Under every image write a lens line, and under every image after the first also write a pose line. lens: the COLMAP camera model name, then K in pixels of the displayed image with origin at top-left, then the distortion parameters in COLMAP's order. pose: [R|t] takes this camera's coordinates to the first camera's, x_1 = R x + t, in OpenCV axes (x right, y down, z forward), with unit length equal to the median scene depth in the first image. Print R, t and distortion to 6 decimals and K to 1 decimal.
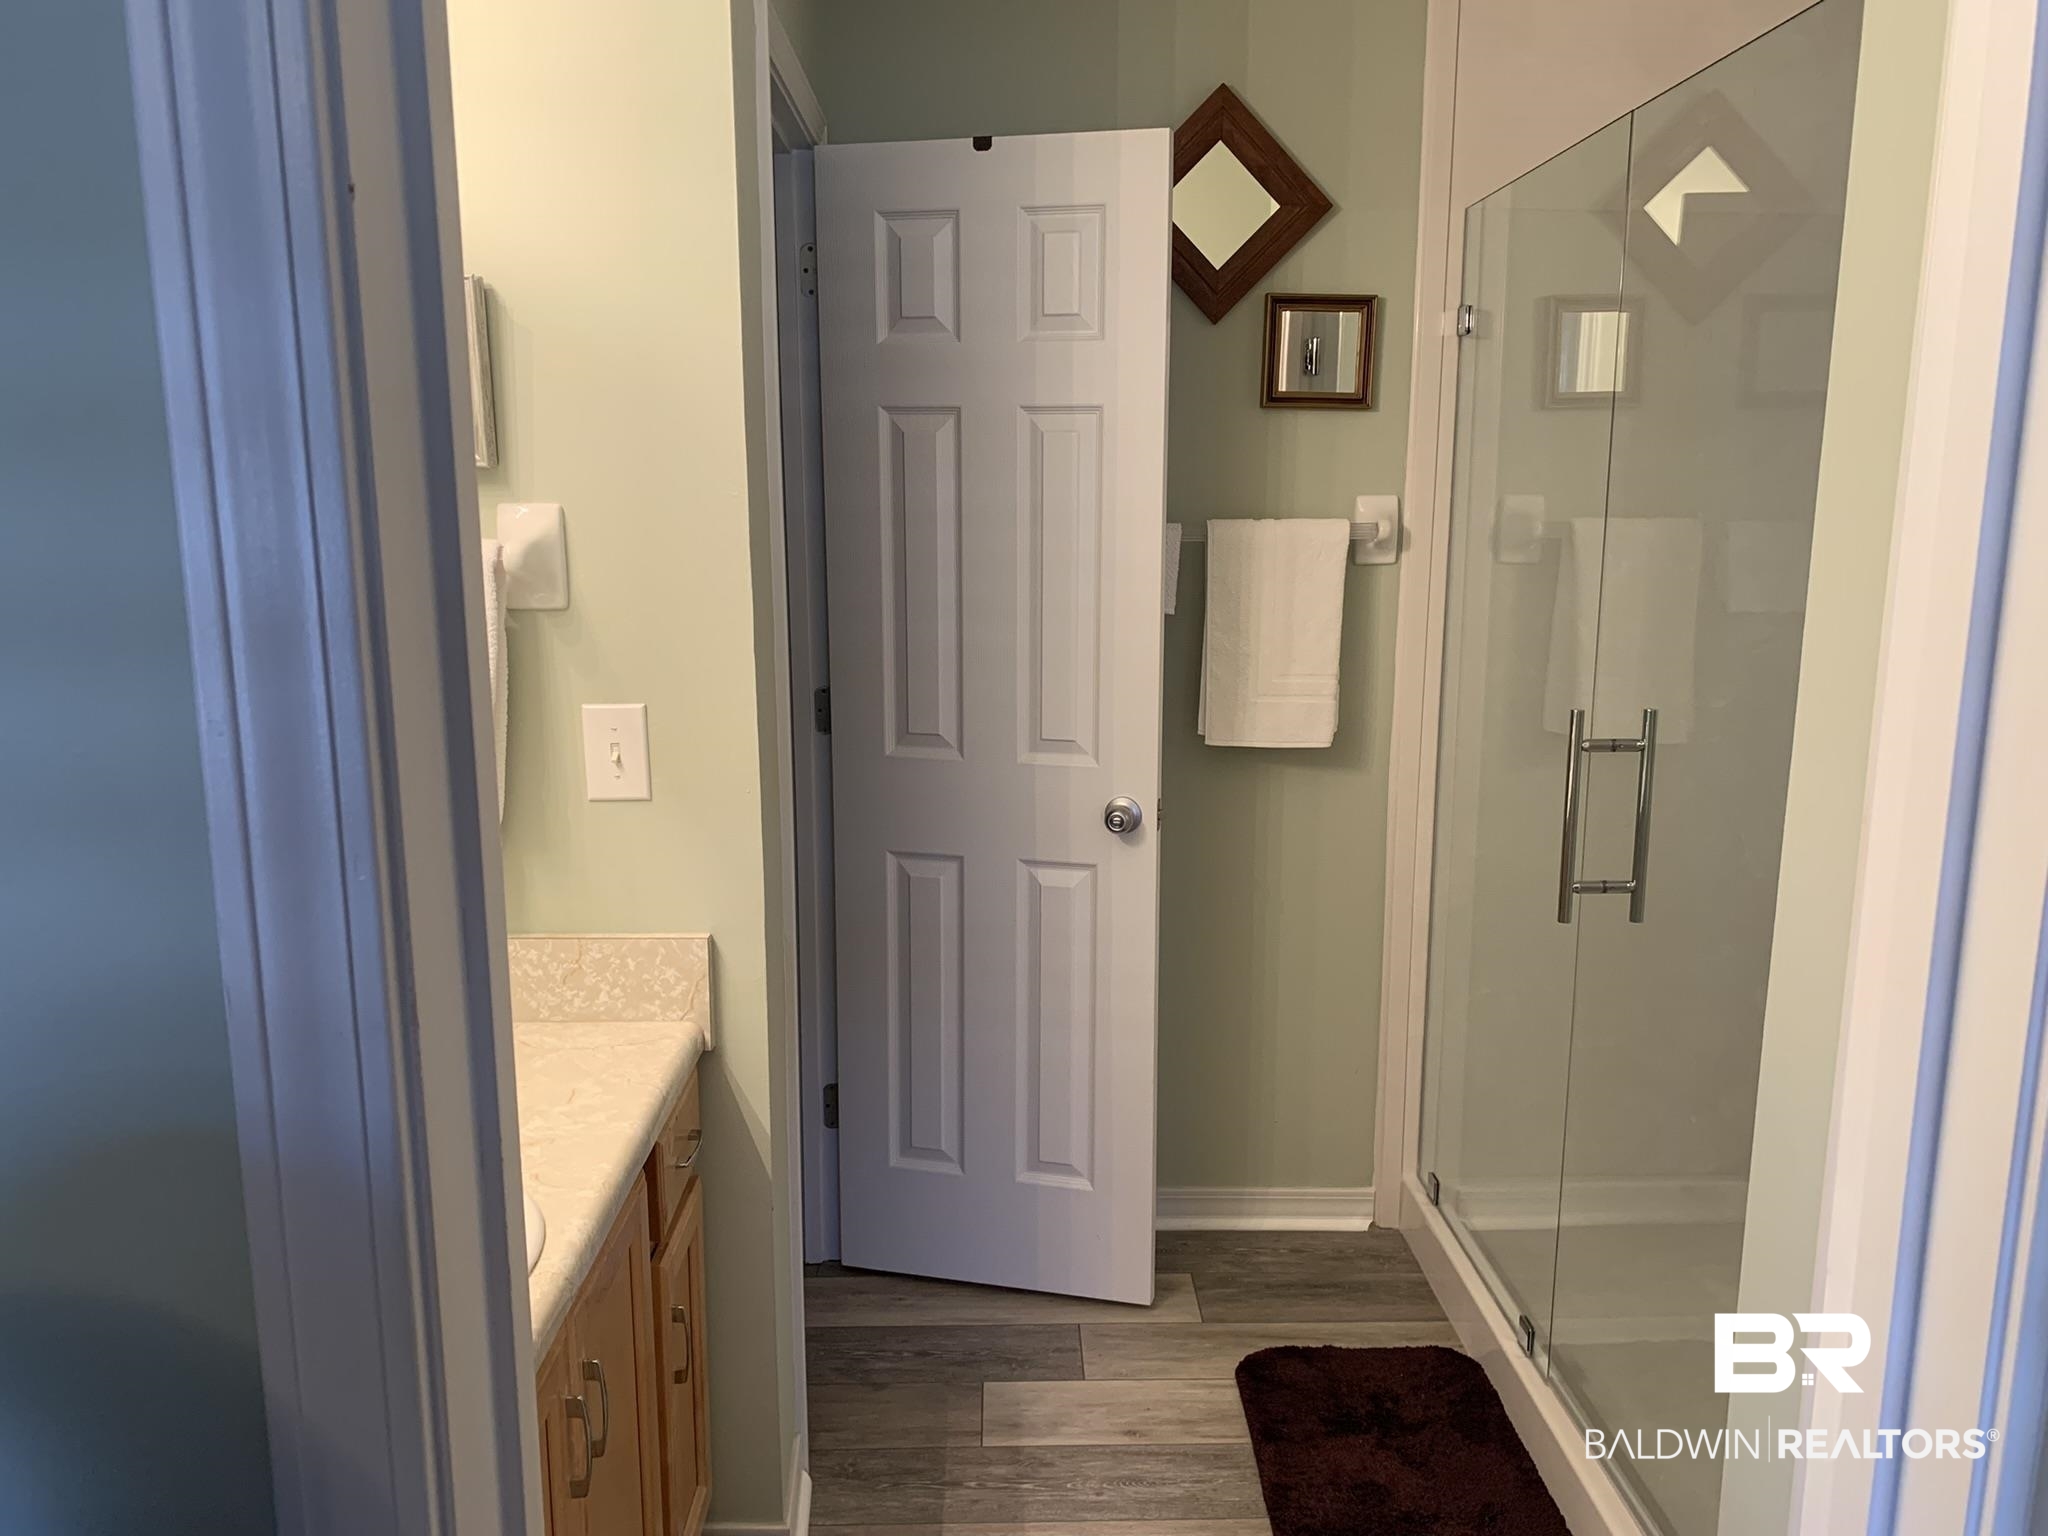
lens RADIAL K [[1532.9, 0, 1051.8], [0, 1532.9, 764.0], [0, 0, 1]] dist [0.012240, -0.006783]
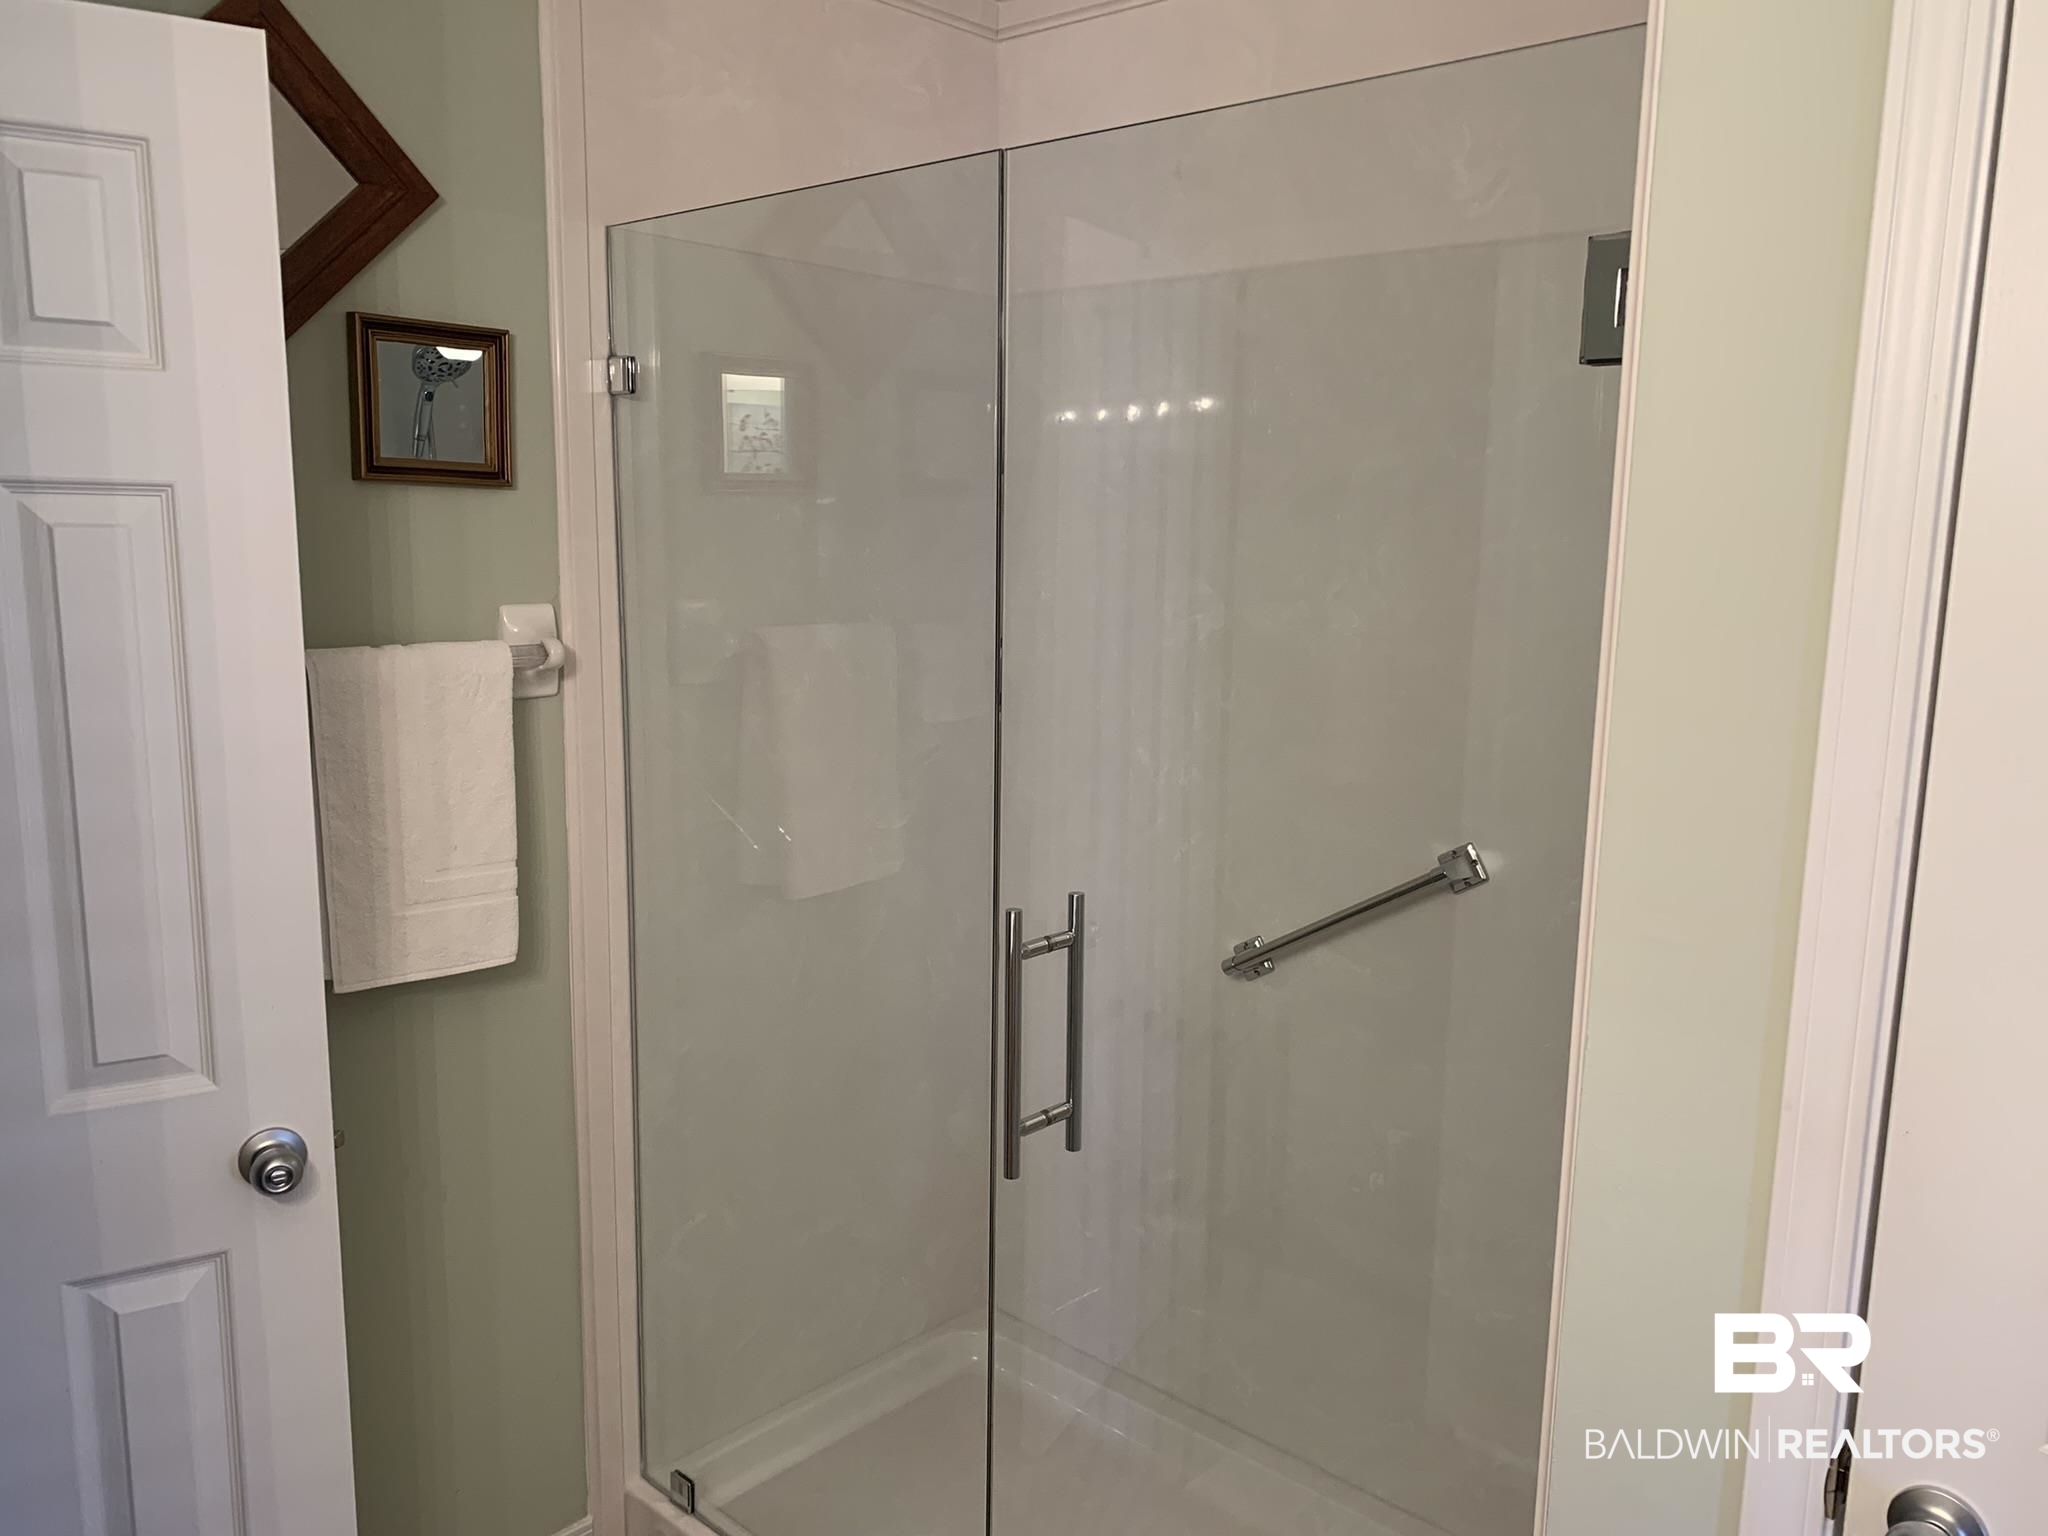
lens RADIAL K [[1532.9, 0, 1051.8], [0, 1532.9, 764.0], [0, 0, 1]] dist [0.012240, -0.006783]
pose [[0.702032, -0.101260, 0.704909, -0.137555], [0.109573, 0.993411, 0.033577, -0.099175], [-0.703665, 0.053667, 0.708502, 0.319537]]
